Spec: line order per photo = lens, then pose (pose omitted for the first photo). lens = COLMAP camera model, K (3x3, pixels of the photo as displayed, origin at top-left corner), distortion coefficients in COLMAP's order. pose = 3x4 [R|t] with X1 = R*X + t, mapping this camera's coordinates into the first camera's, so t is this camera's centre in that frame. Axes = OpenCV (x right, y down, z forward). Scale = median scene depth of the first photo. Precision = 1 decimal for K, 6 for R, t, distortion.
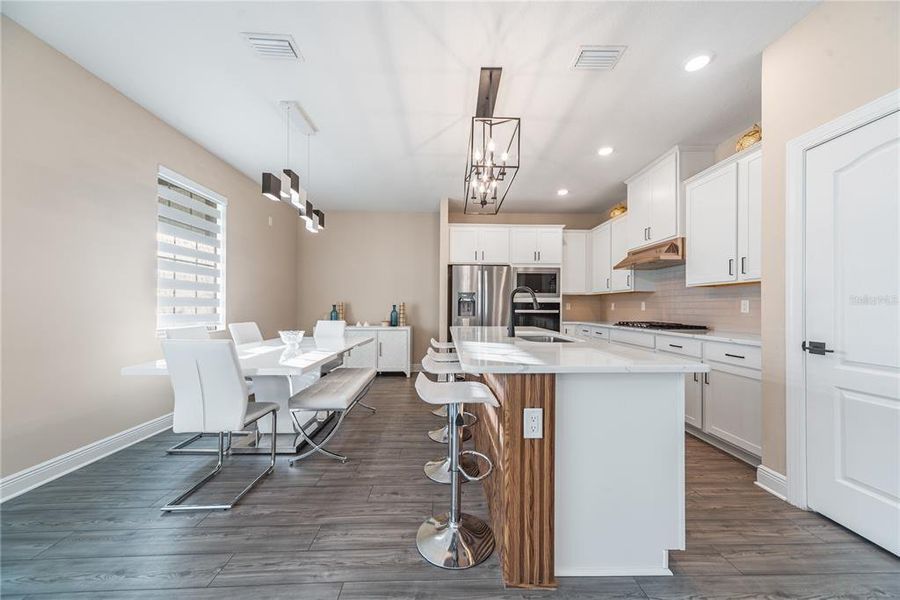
lens RADIAL K [[320.0, 0, 452.9], [0, 320.0, 305.9], [0, 0, 1]] dist [0.012353, 0.000064]
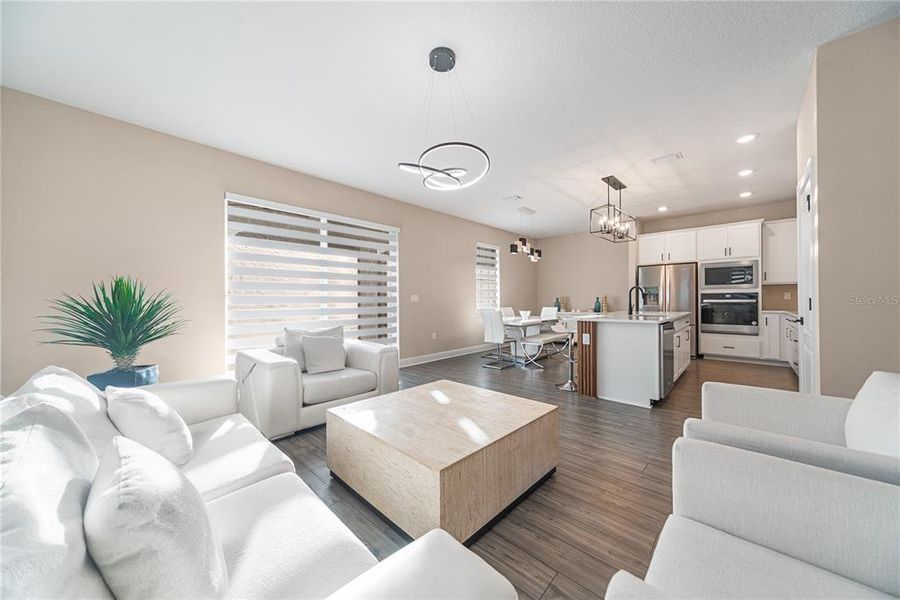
lens RADIAL K [[314.7, 0, 451.3], [0, 314.7, 301.4], [0, 0, 1]] dist [0.010690, -0.000008]
pose [[0.710969, -0.008507, -0.703172, 0.425078], [0.013393, 0.999909, 0.001444, 0.004533], [0.703096, -0.010445, 0.711018, -0.563849]]
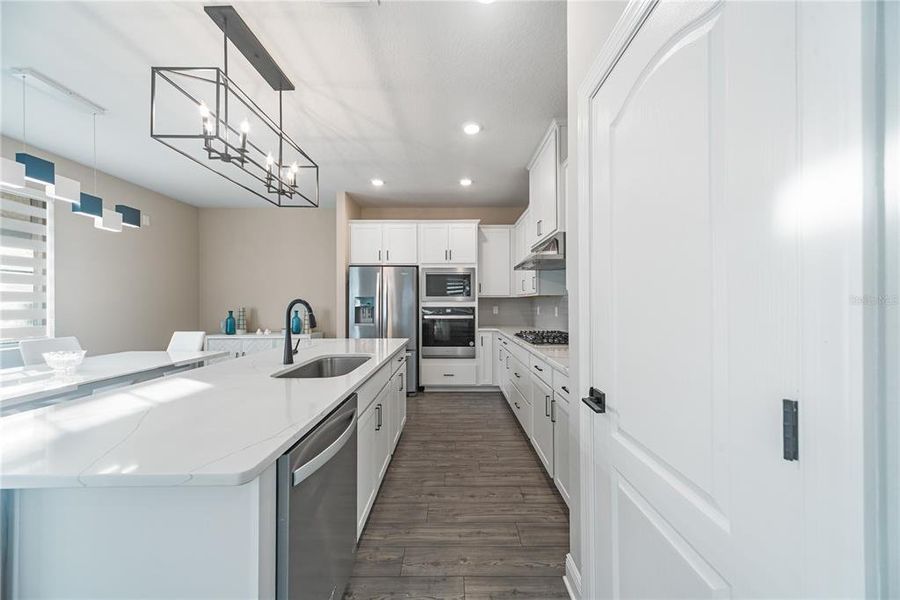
lens RADIAL K [[314.7, 0, 451.3], [0, 314.7, 301.4], [0, 0, 1]] dist [0.010690, -0.000008]
pose [[0.999383, -0.007384, -0.034342, 0.360575], [0.007333, 0.999972, -0.001603, -0.030030], [0.034353, 0.001351, 0.999409, 0.150981]]
